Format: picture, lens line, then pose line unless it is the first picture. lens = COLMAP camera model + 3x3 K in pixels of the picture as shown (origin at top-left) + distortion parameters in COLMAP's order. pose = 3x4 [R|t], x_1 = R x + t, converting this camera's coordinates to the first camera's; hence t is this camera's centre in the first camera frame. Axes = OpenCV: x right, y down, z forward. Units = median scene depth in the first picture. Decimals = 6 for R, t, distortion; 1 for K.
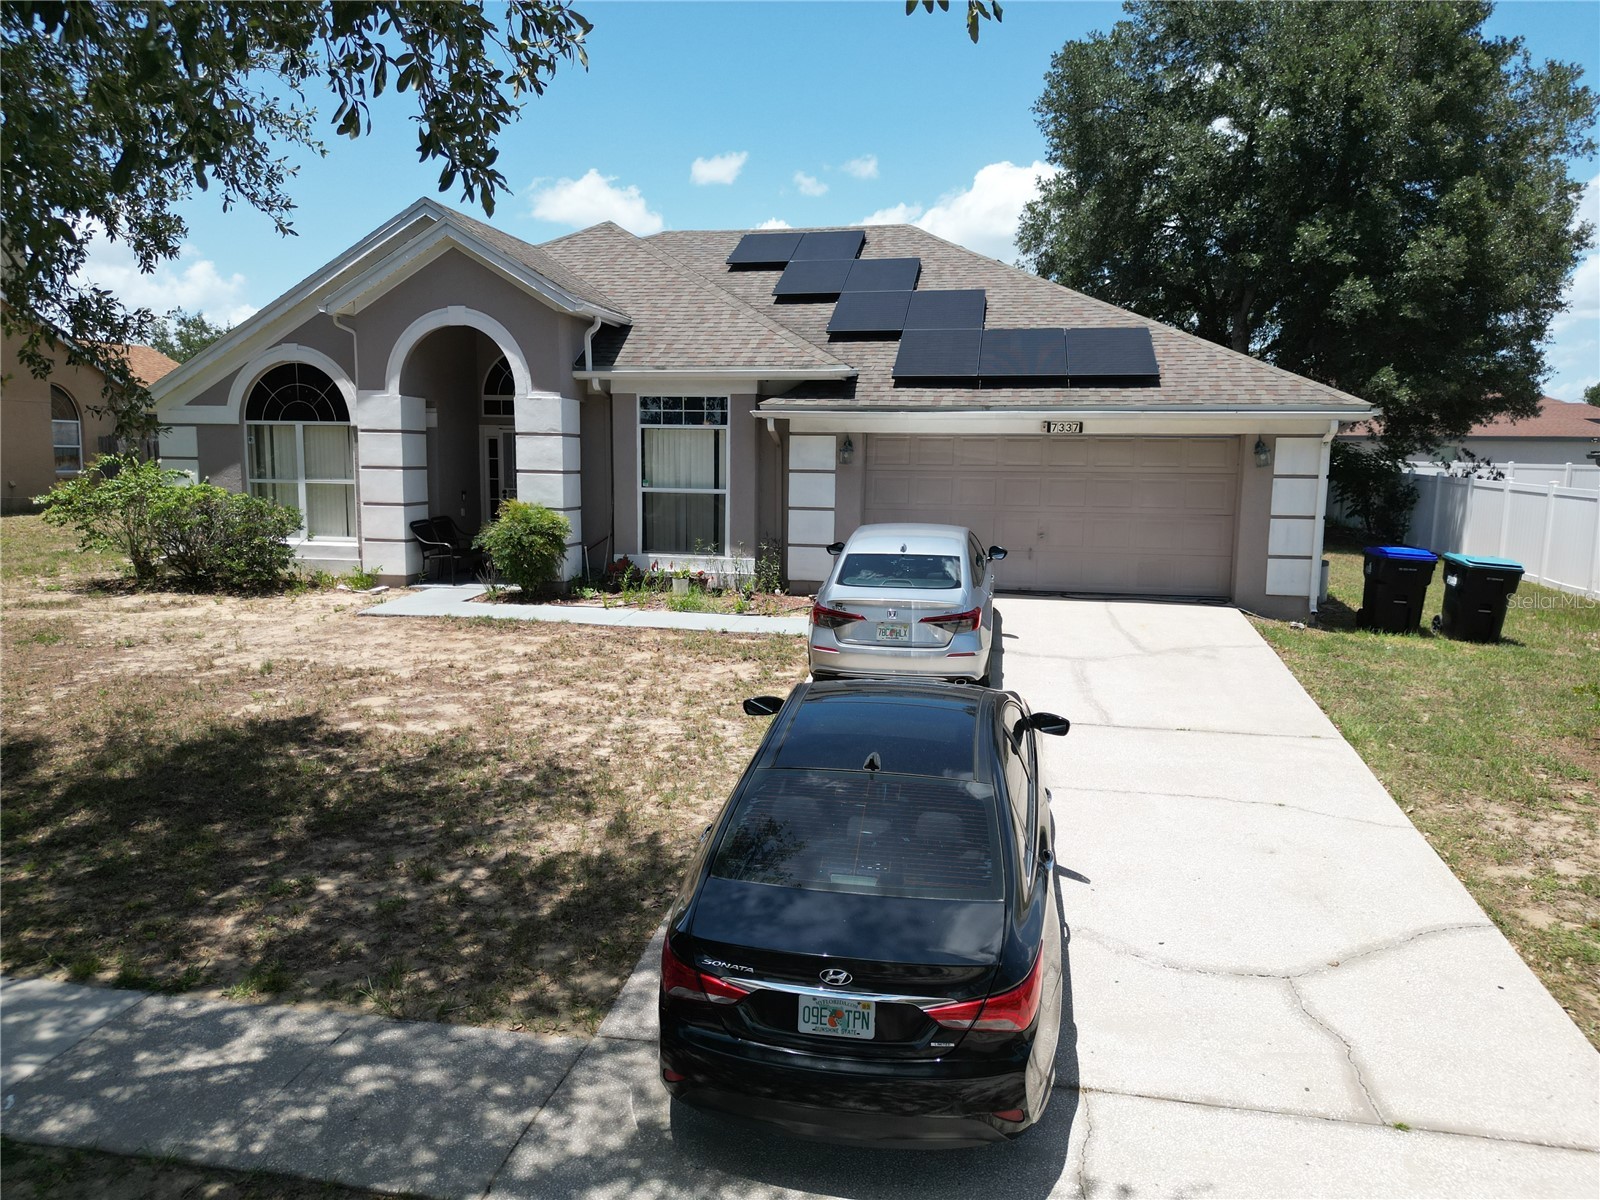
lens RADIAL K [[1128.0, 0, 806.5], [0, 1128.0, 596.0], [0, 0, 1]] dist [0.060488, -0.054365]
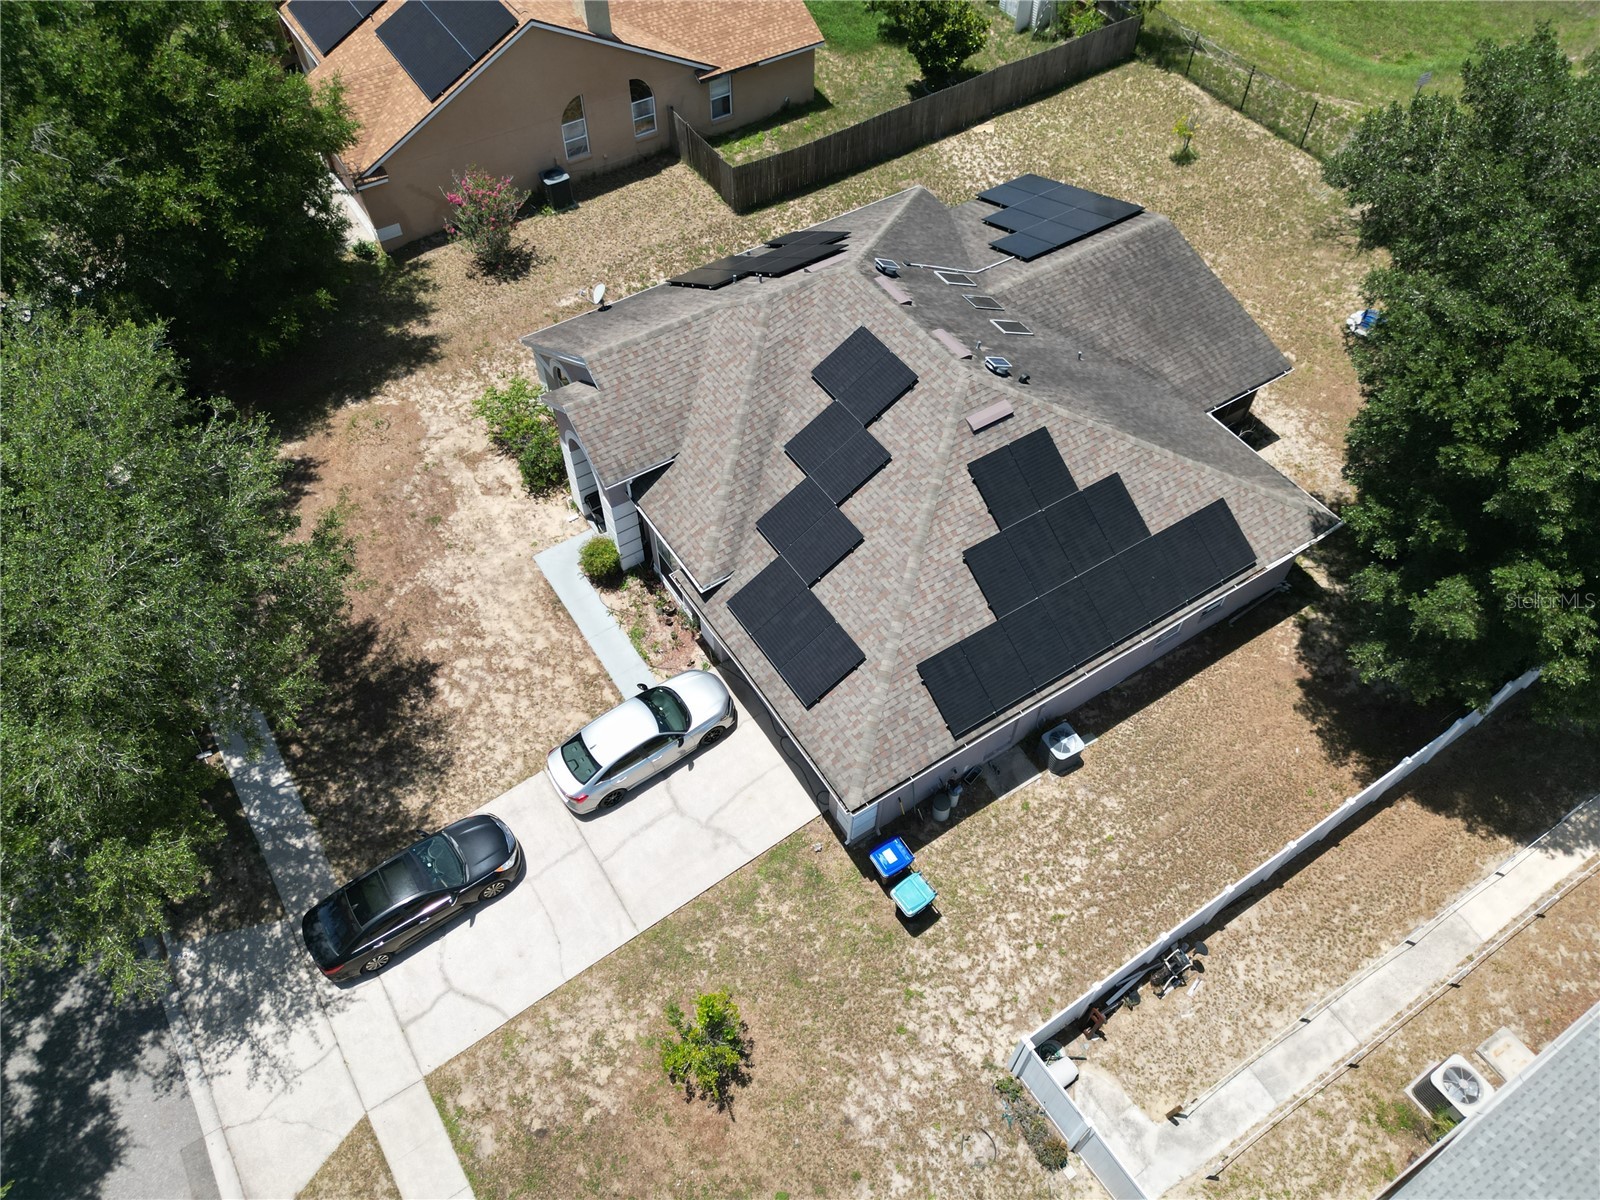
lens RADIAL K [[1128.0, 0, 801.9], [0, 1128.0, 603.7], [0, 0, 1]] dist [0.060488, -0.054365]
pose [[0.687275, 0.572567, -0.447012, 0.920595], [-0.090544, 0.678108, 0.729363, -1.450231], [0.720732, -0.460799, 0.517890, 0.183122]]
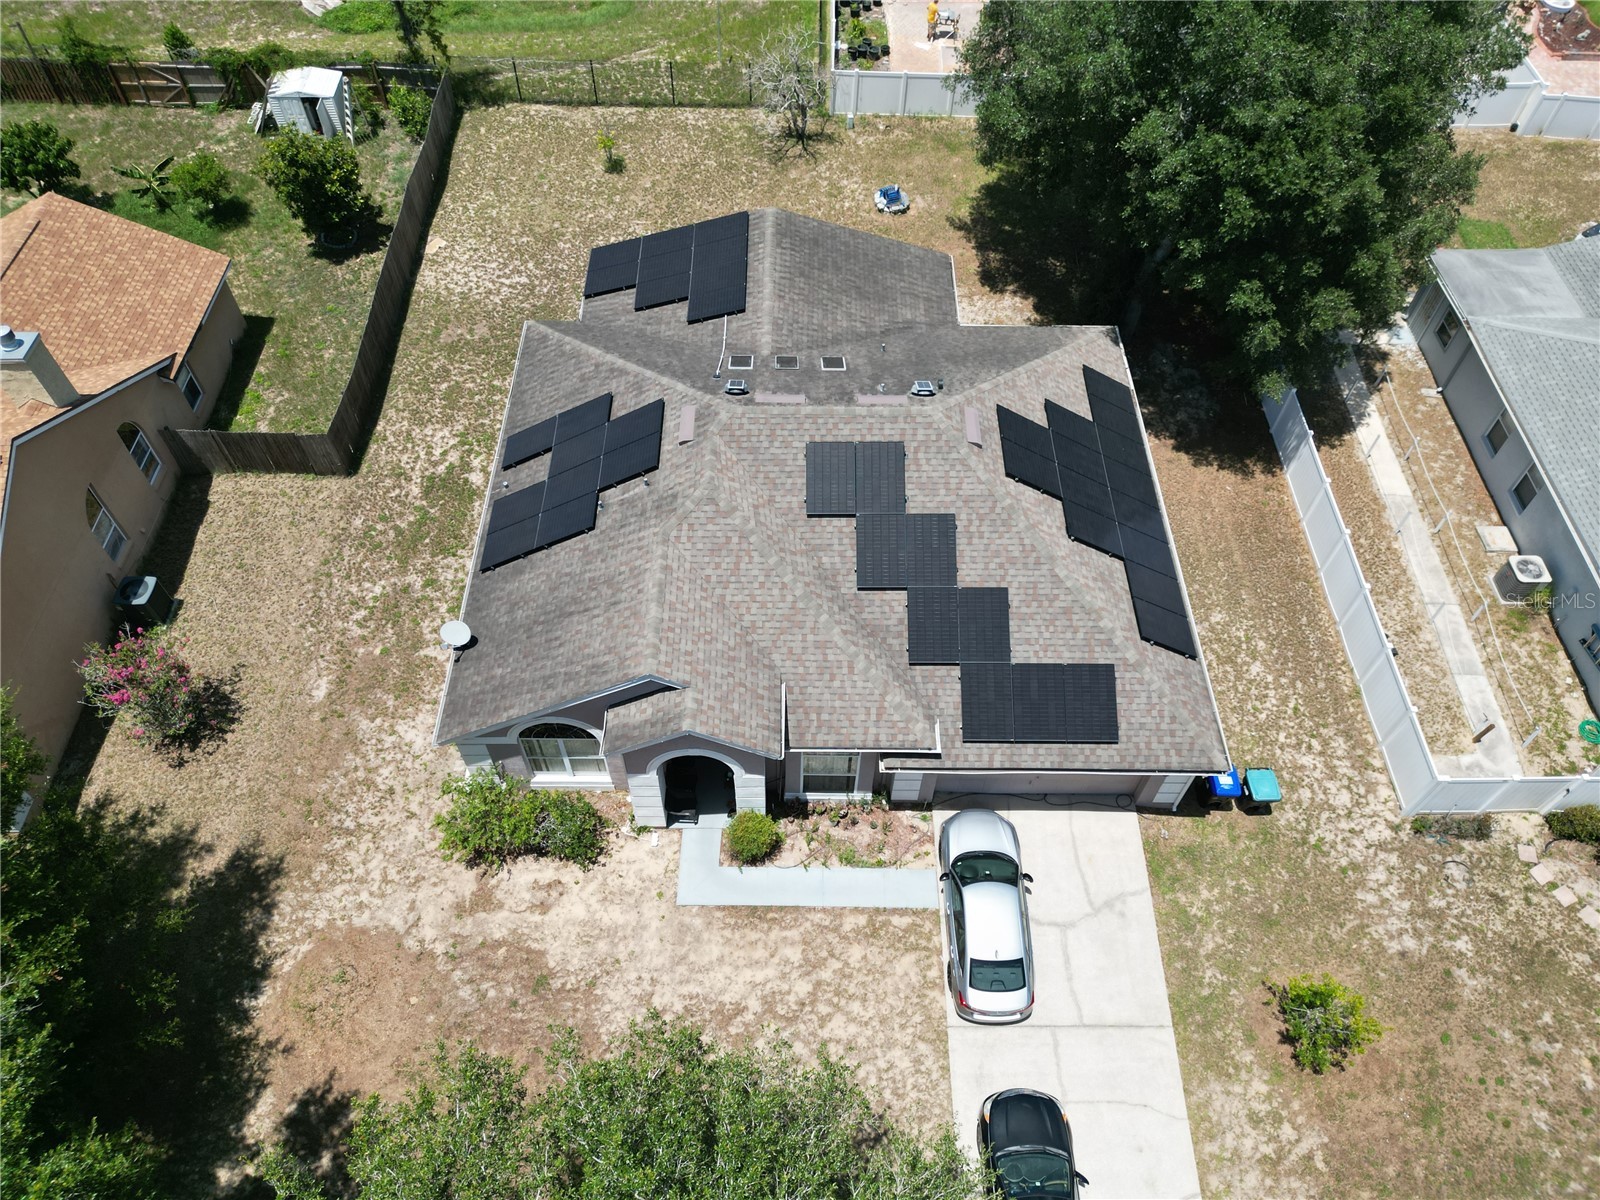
lens RADIAL K [[1128.0, 0, 806.1], [0, 1128.0, 596.7], [0, 0, 1]] dist [0.060488, -0.054365]
pose [[0.983160, -0.142313, 0.114641, -0.304396], [0.016369, 0.693391, 0.720376, -1.509124], [-0.182010, -0.706368, 0.684044, 0.062185]]
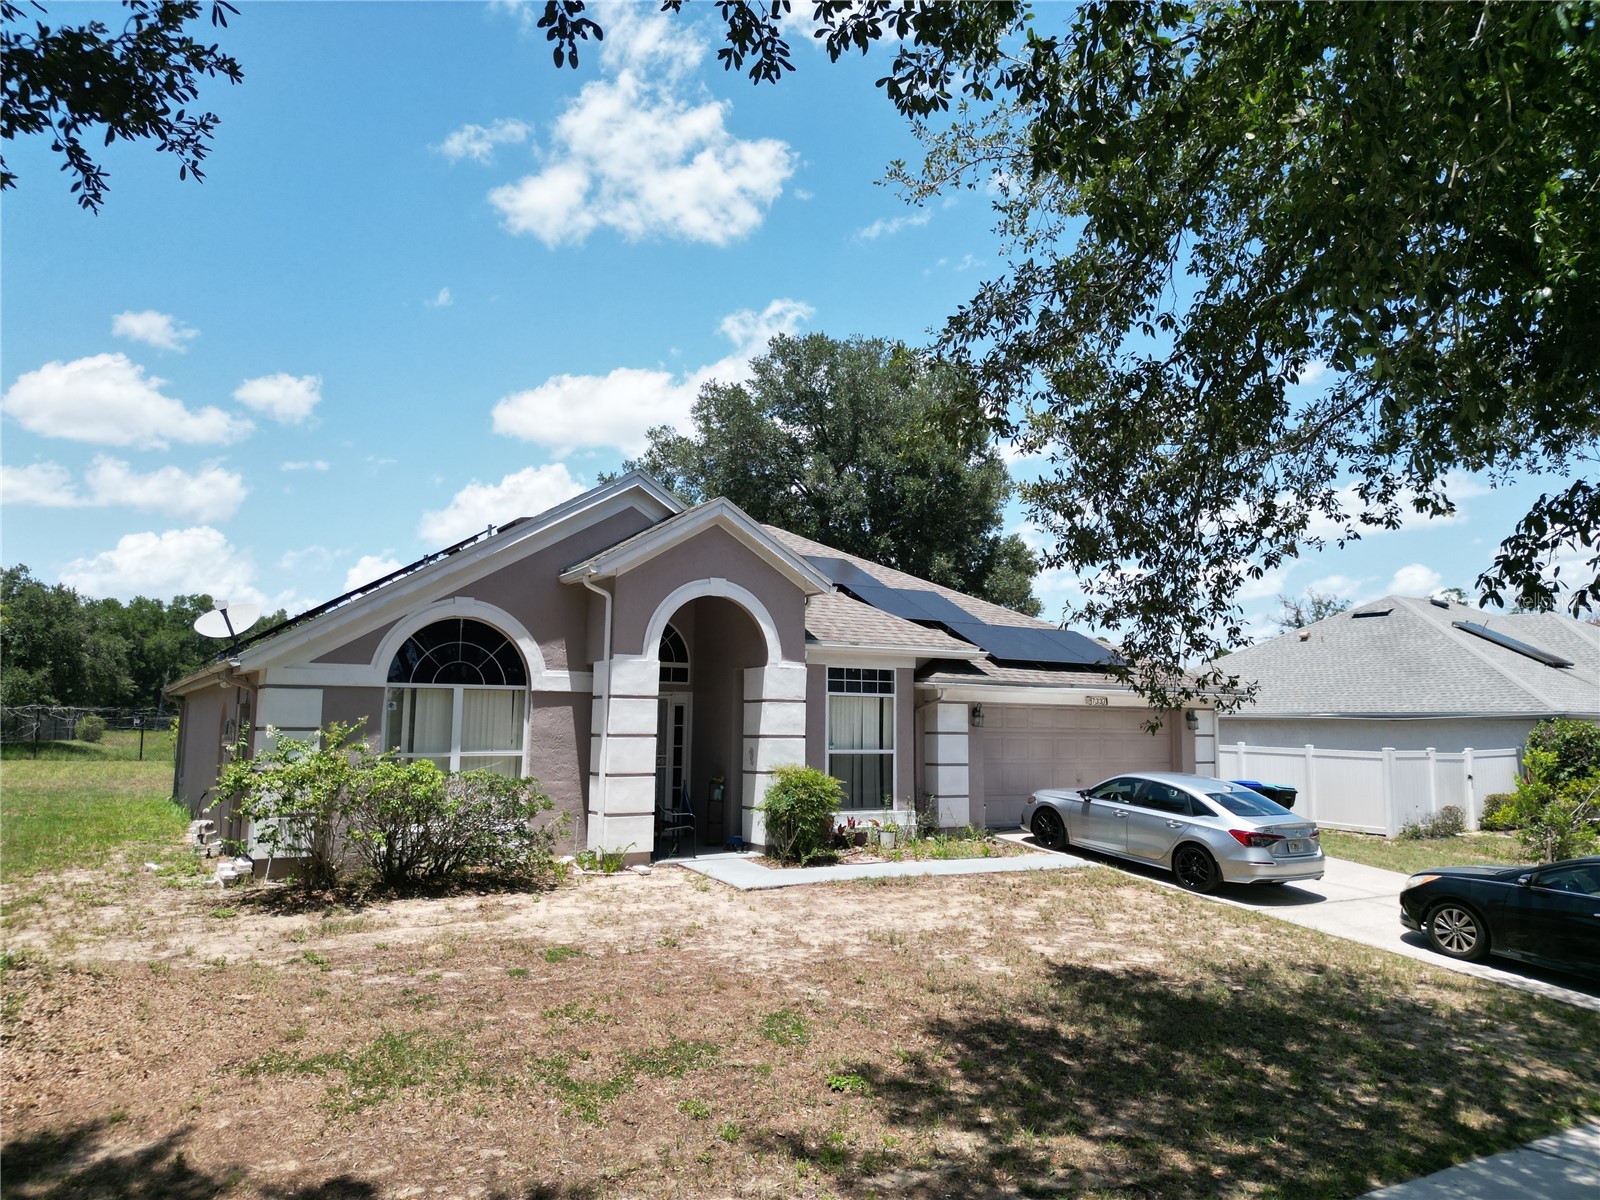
lens RADIAL K [[1128.0, 0, 792.1], [0, 1128.0, 596.4], [0, 0, 1]] dist [0.060488, -0.054365]
pose [[0.744132, 0.071946, 0.664147, -0.937023], [0.084901, 0.975937, -0.200847, -0.026656], [-0.662615, 0.205843, 0.720118, 0.220481]]
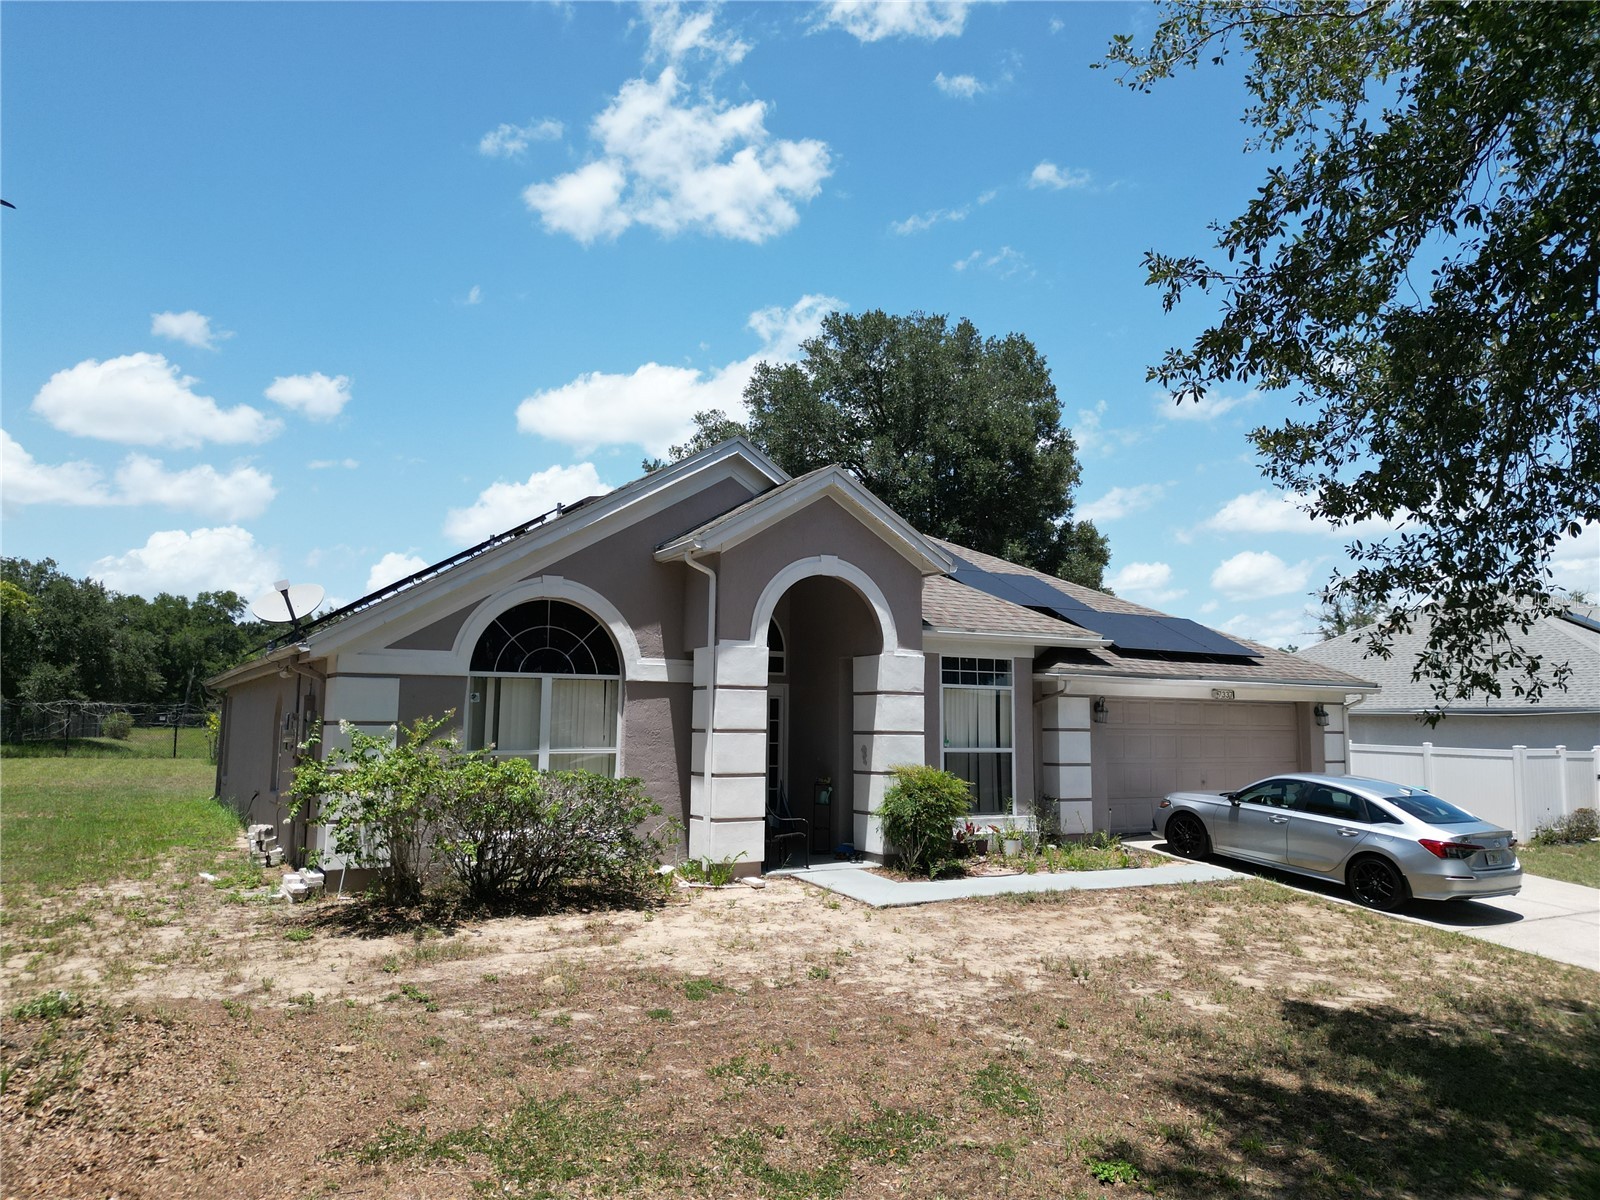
lens RADIAL K [[1128.0, 0, 794.2], [0, 1128.0, 587.5], [0, 0, 1]] dist [0.060488, -0.054365]
pose [[0.753257, 0.074401, 0.653505, -0.927926], [0.083492, 0.974728, -0.207208, -0.041153], [-0.652406, 0.210643, 0.728008, 0.355511]]
